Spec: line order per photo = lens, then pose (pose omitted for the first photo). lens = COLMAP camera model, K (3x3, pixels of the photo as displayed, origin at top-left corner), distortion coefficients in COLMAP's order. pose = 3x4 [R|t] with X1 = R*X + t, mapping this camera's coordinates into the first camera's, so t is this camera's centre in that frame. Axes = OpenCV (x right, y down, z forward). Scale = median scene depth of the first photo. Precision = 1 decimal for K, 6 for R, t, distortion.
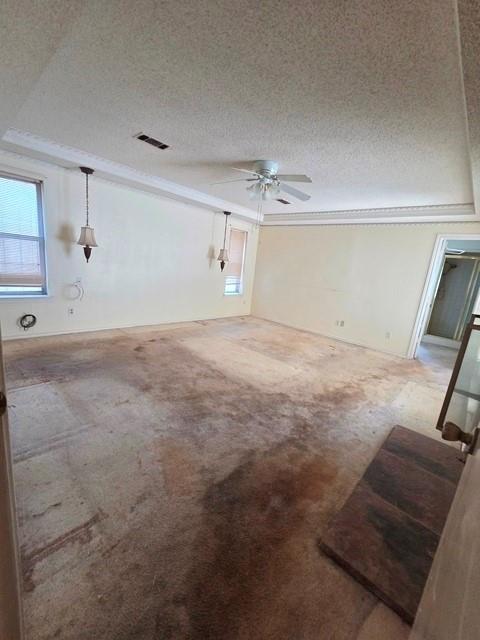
lens RADIAL K [[262.8, 0, 235.9], [0, 262.8, 316.1], [0, 0, 1]] dist [-0.001386, -0.000487]
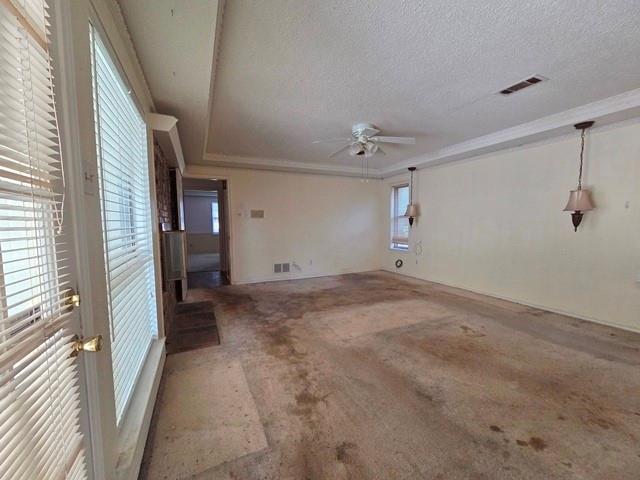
lens RADIAL K [[262.8, 0, 315.8], [0, 262.8, 244.3], [0, 0, 1]] dist [-0.001386, -0.000487]
pose [[-0.383397, -0.026593, -0.923201, 1.197162], [-0.204750, 0.977160, 0.056884, -0.107778], [0.900602, 0.210835, -0.380085, 1.368584]]
